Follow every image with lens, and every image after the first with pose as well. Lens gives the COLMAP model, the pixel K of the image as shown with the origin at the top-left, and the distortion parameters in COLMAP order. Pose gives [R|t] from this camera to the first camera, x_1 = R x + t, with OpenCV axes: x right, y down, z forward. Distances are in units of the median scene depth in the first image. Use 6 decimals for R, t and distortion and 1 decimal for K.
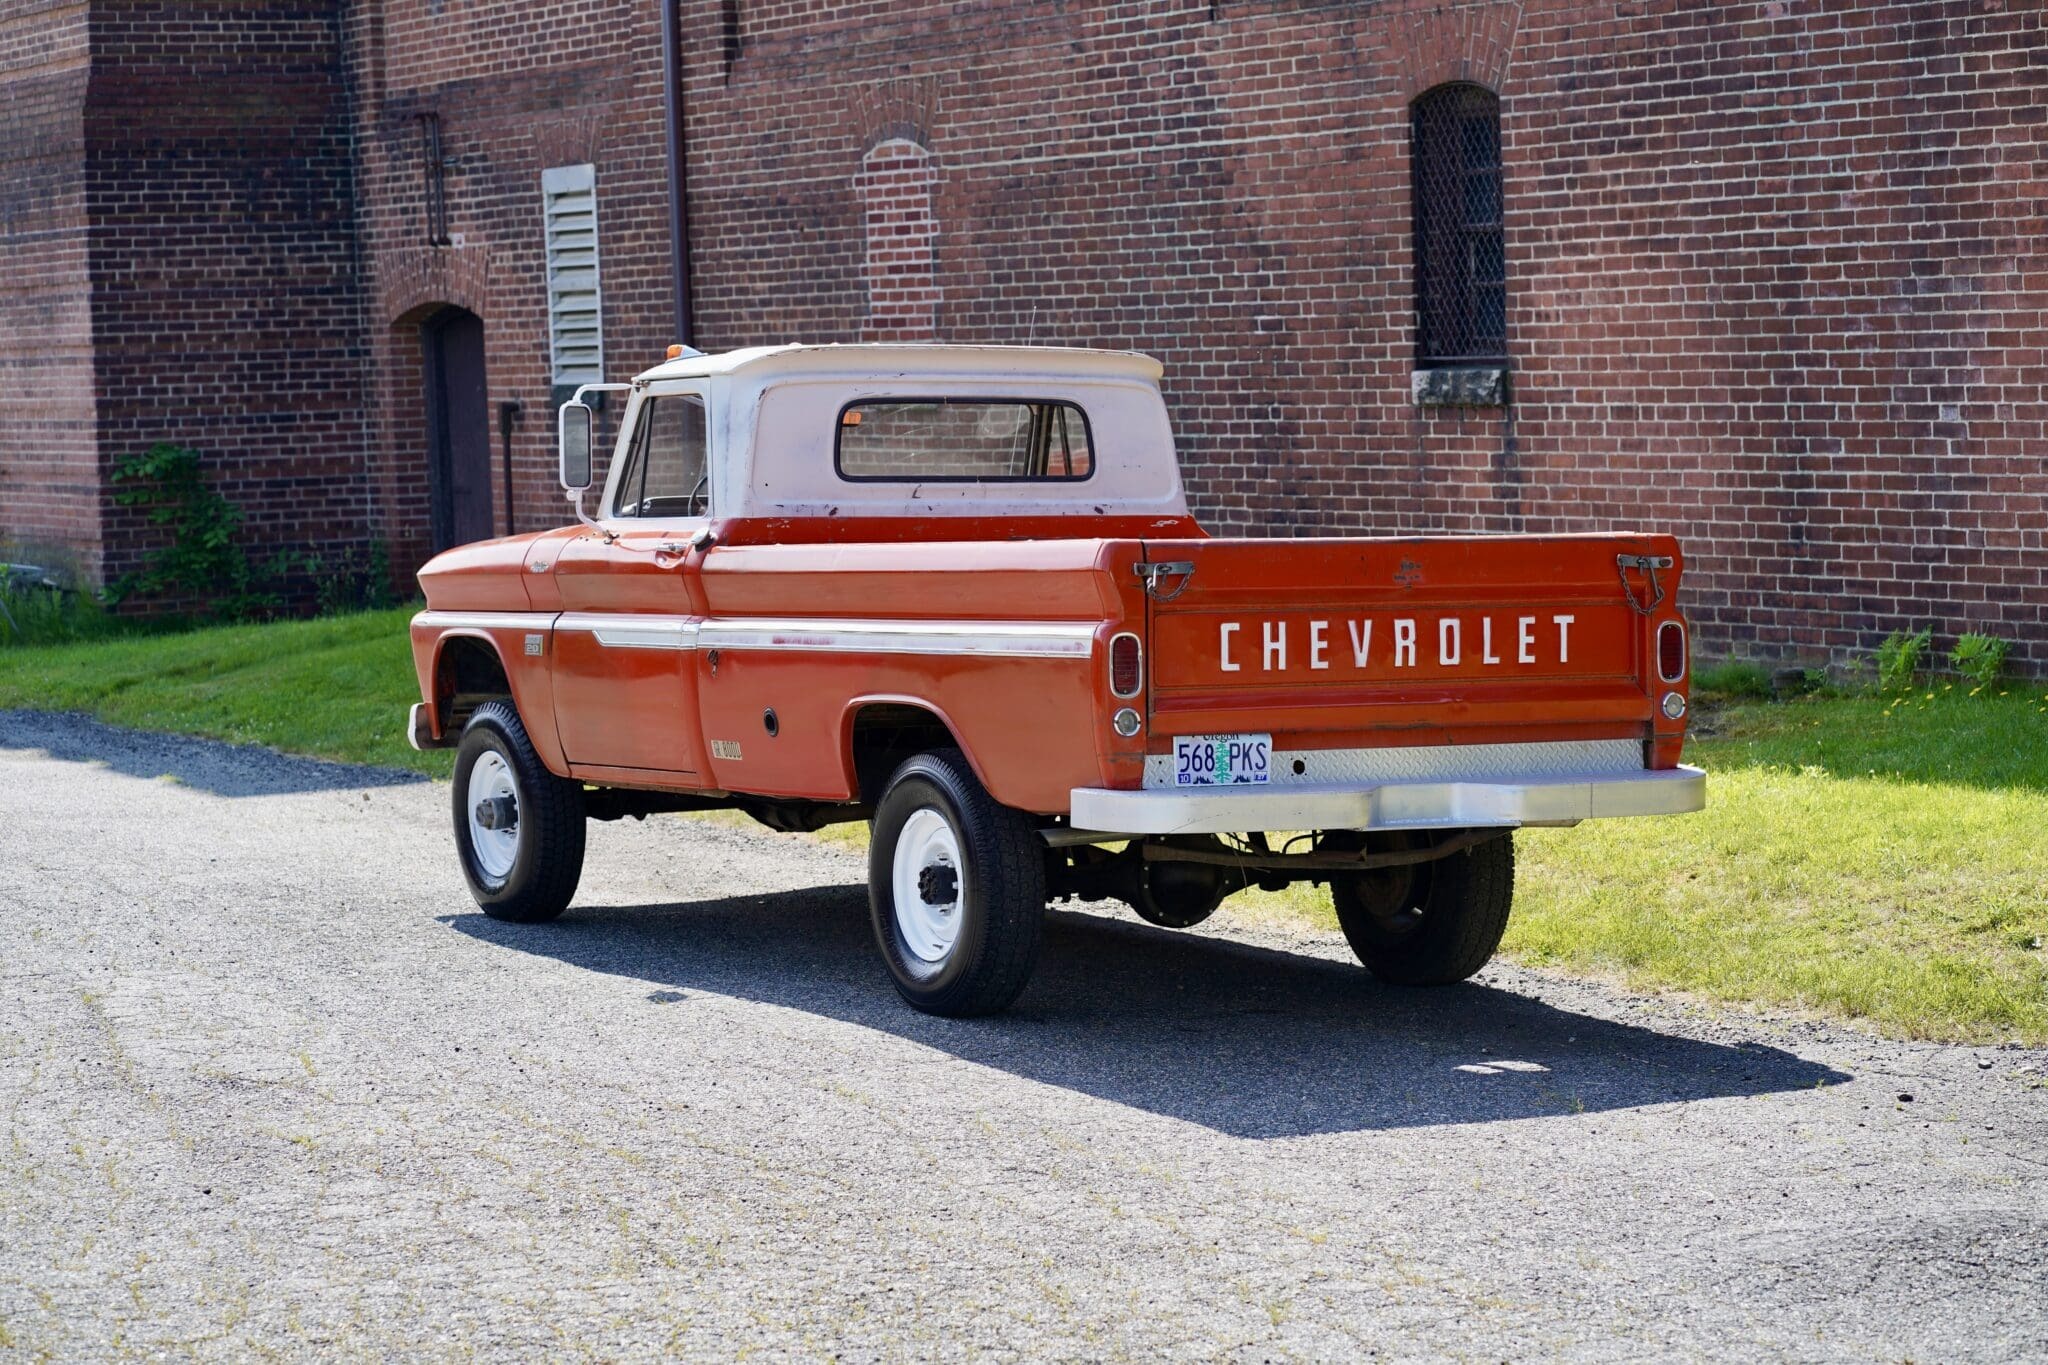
lens RADIAL K [[4849.8, 0, 1024.0], [0, 4849.8, 682.5], [0, 0, 1]] dist [0.138344, -2.766277]
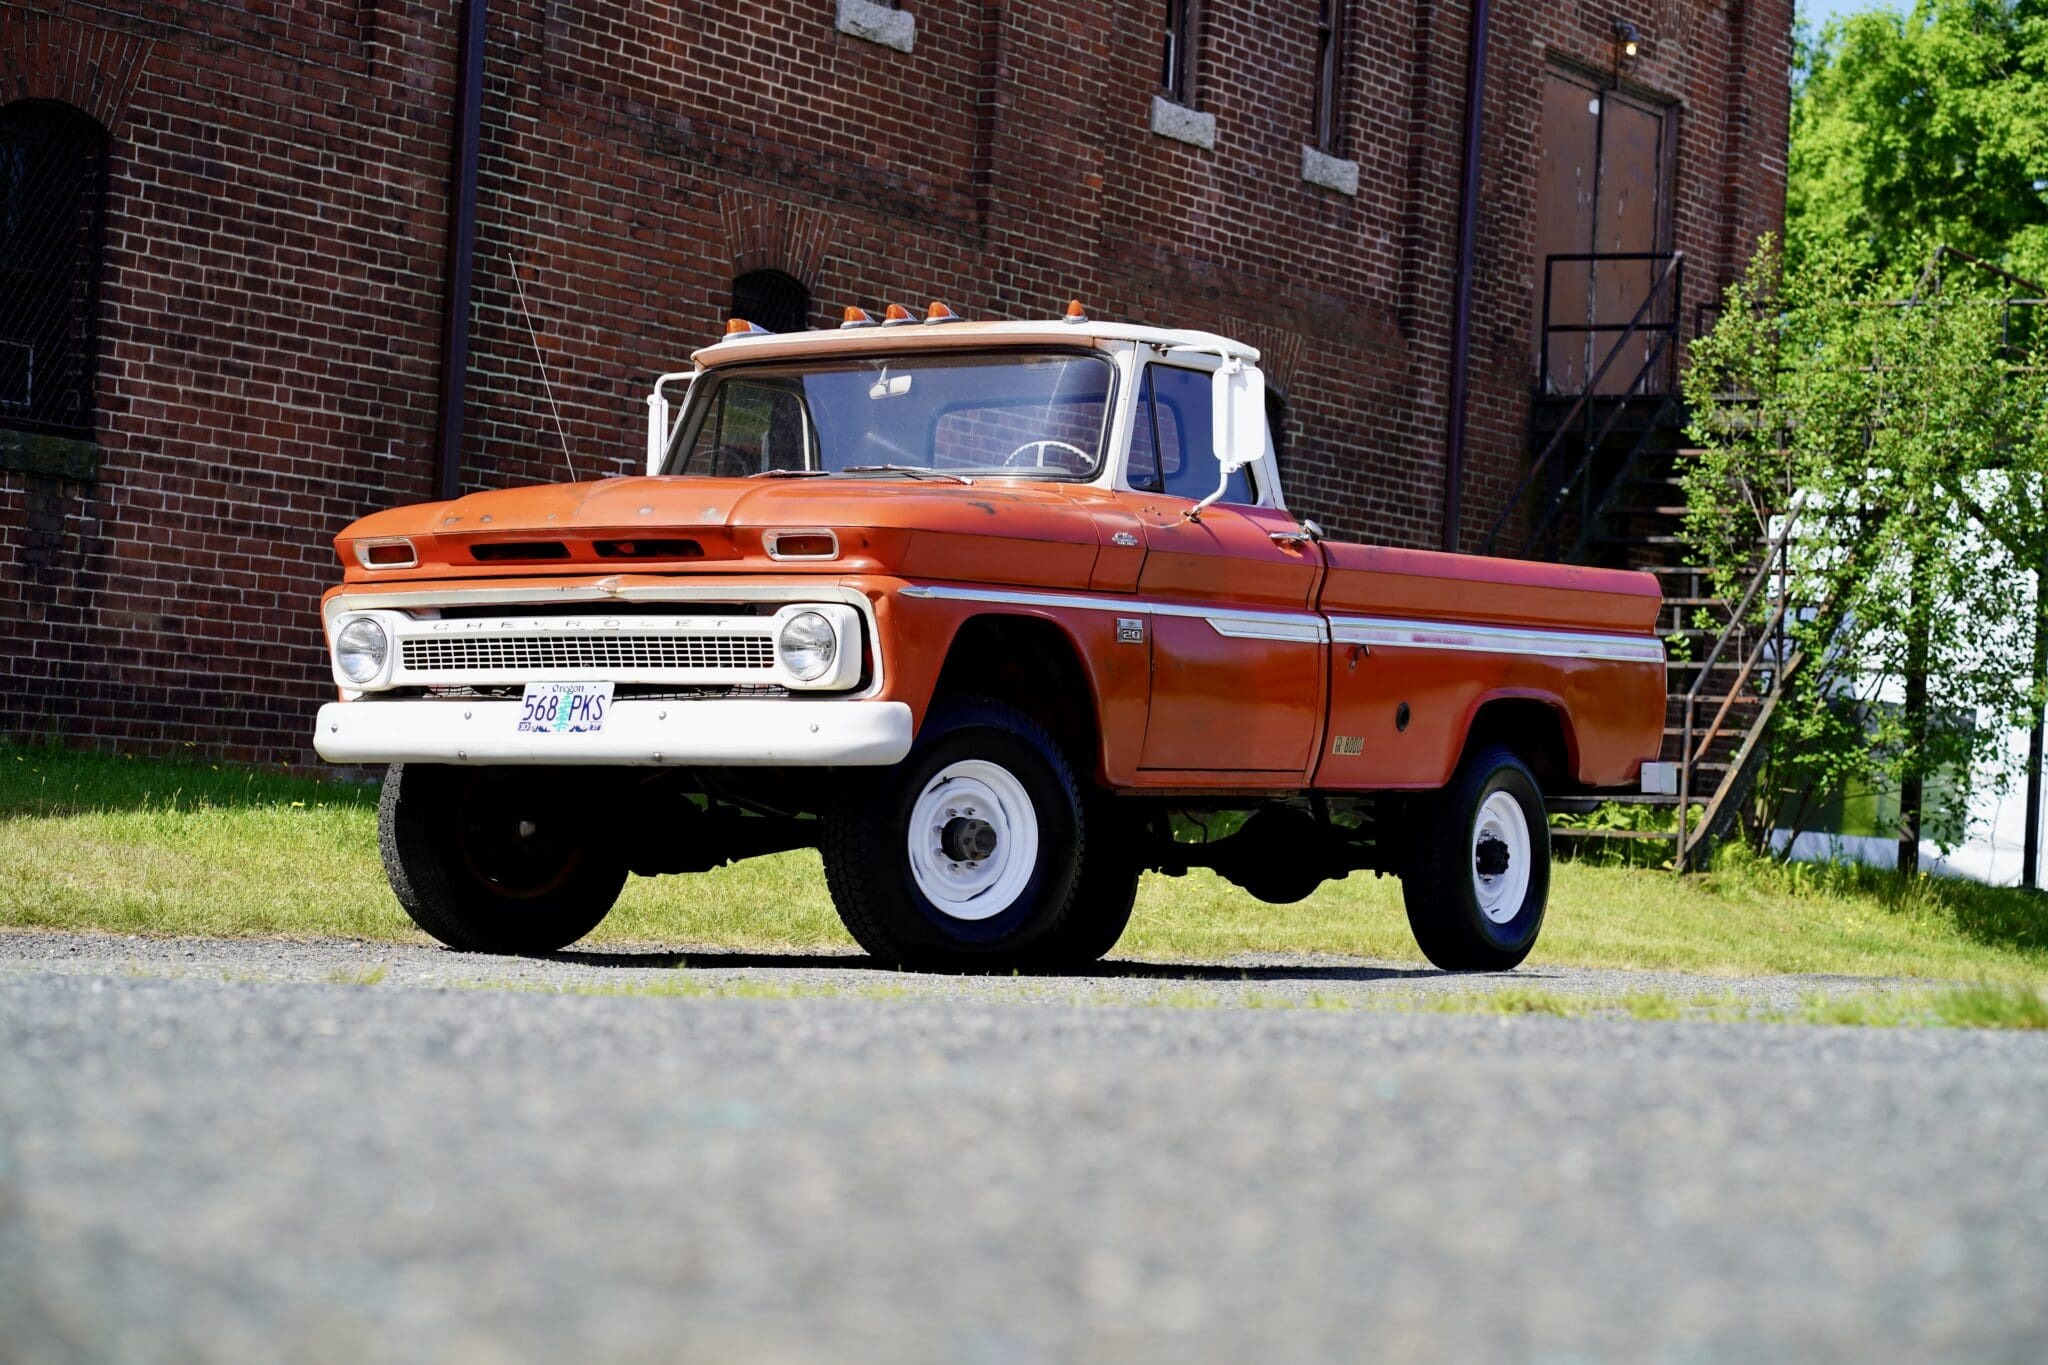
lens RADIAL K [[4866.3, 0, 977.2], [0, 4866.3, 584.1], [0, 0, 1]] dist [0.364928, -5.982252]
pose [[-0.485831, 0.051976, 0.872506, -0.673344], [0.027489, 0.998645, -0.044184, 0.017138], [-0.873621, 0.002519, -0.486601, 1.161179]]
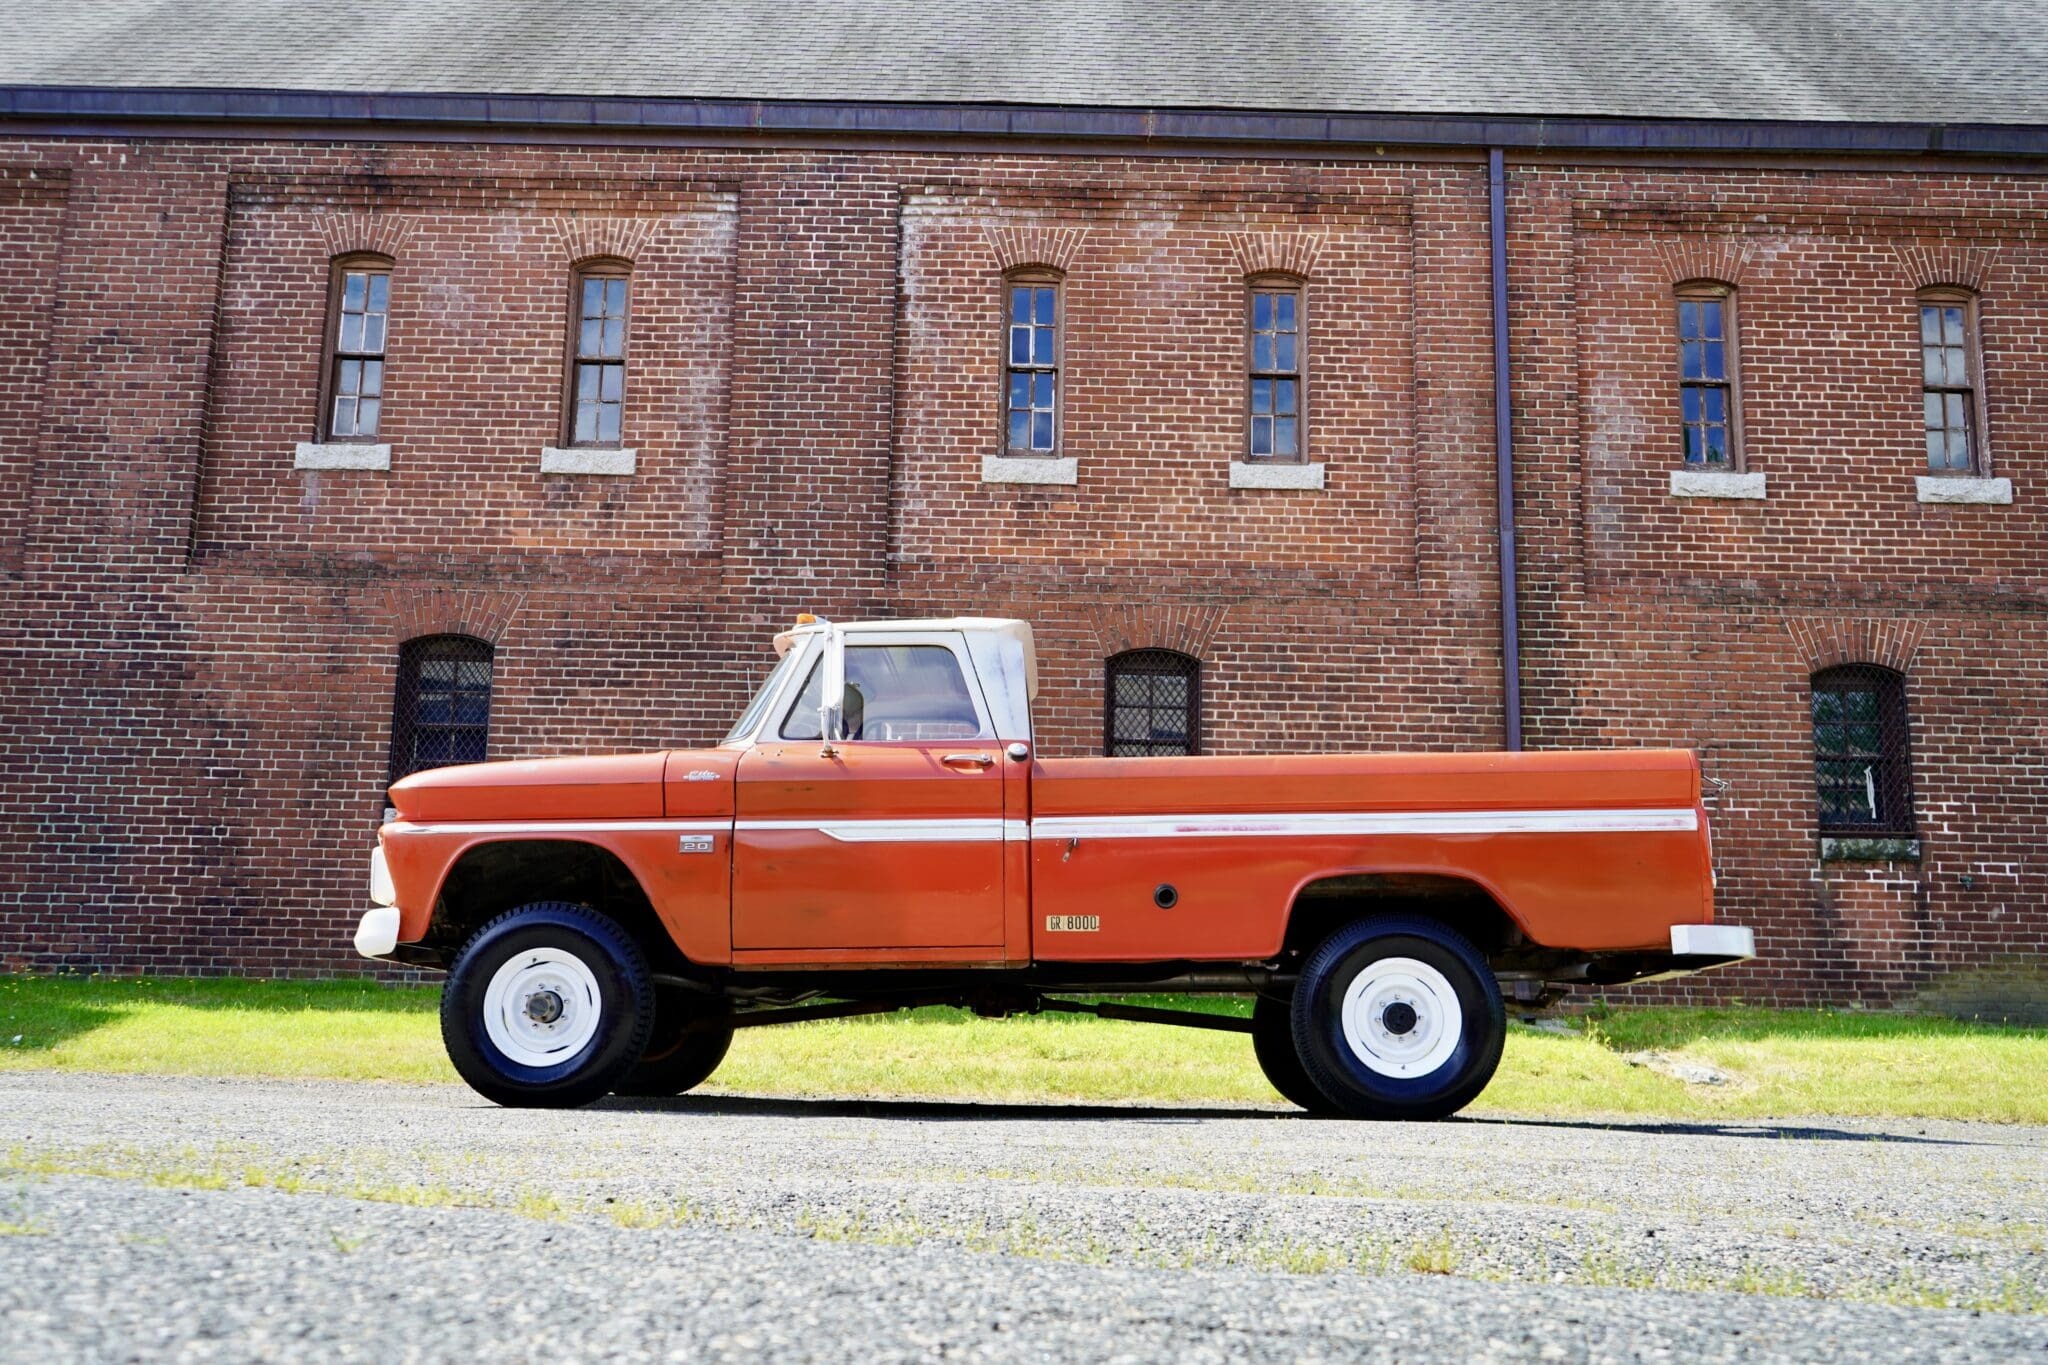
lens RADIAL K [[1785.8, 0, 1030.1], [0, 1785.8, 683.7], [0, 0, 1]] dist [0.001843, 0.015658]
pose [[0.507505, 0.198796, 0.838402, -0.337286], [0.025701, 0.969096, -0.245342, 0.048555], [-0.861265, 0.146060, 0.486712, 0.584577]]
